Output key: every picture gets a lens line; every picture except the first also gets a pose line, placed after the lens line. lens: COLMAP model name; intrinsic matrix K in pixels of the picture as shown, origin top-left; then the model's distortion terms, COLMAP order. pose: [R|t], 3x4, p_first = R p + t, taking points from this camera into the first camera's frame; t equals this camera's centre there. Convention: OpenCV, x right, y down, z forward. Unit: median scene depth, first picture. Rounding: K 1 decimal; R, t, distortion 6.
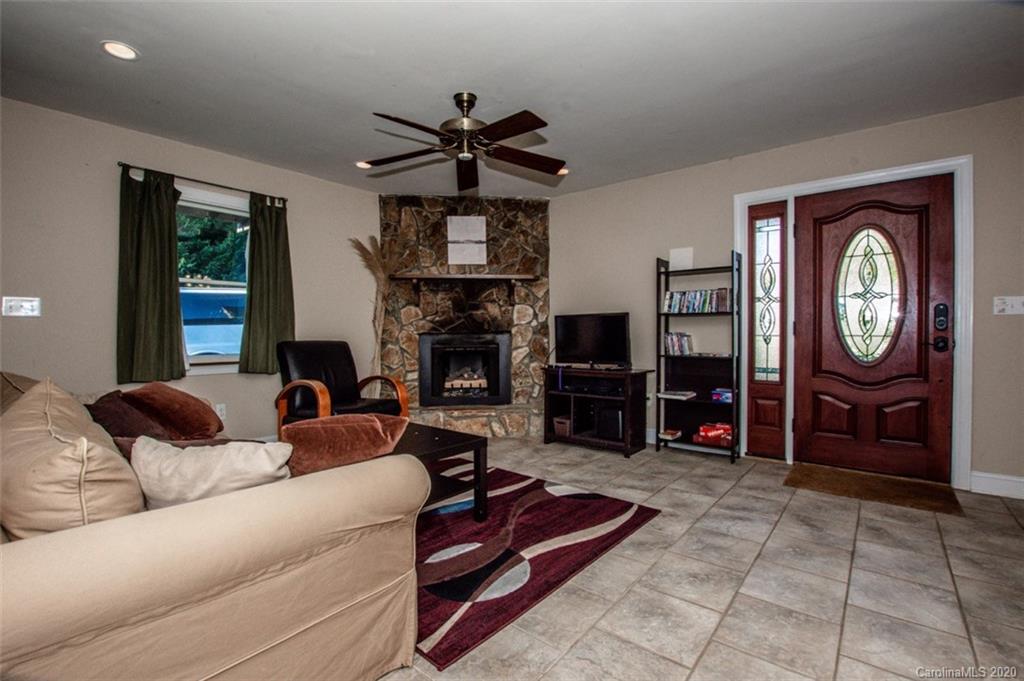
lens RADIAL K [[458.3, 0, 517.5], [0, 458.3, 341.7], [0, 0, 1]] dist [-0.037590, 0.007462]
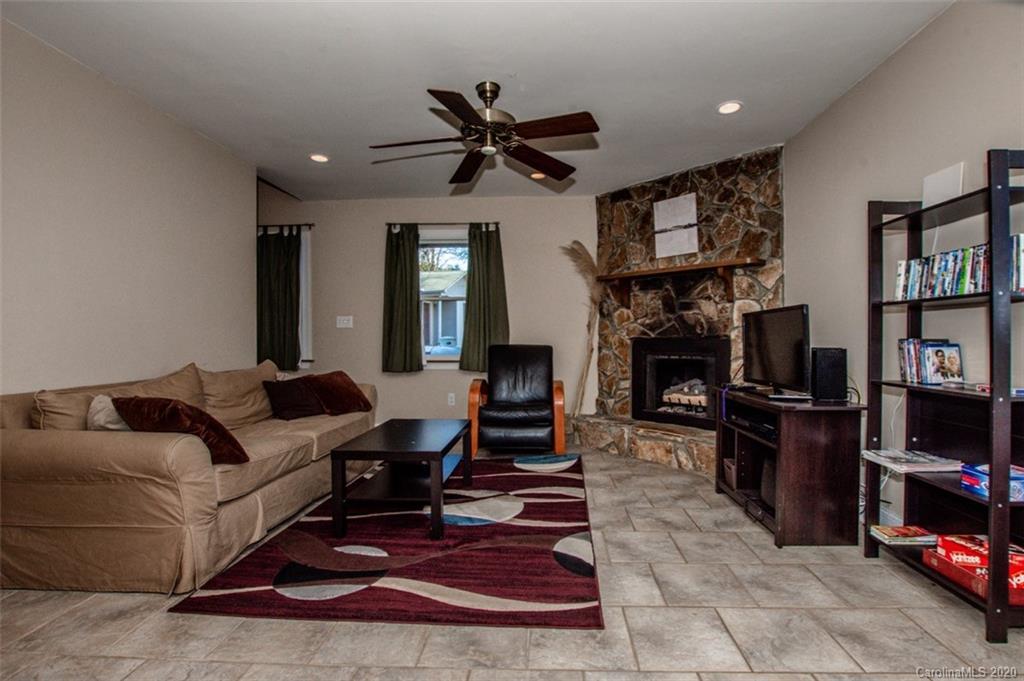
lens RADIAL K [[458.3, 0, 517.5], [0, 458.3, 341.7], [0, 0, 1]] dist [-0.037590, 0.007462]
pose [[0.610855, 0.009048, -0.791691, 0.371907], [-0.014079, 0.999901, 0.000565, -0.008533], [0.791617, 0.010801, 0.610922, 0.269080]]
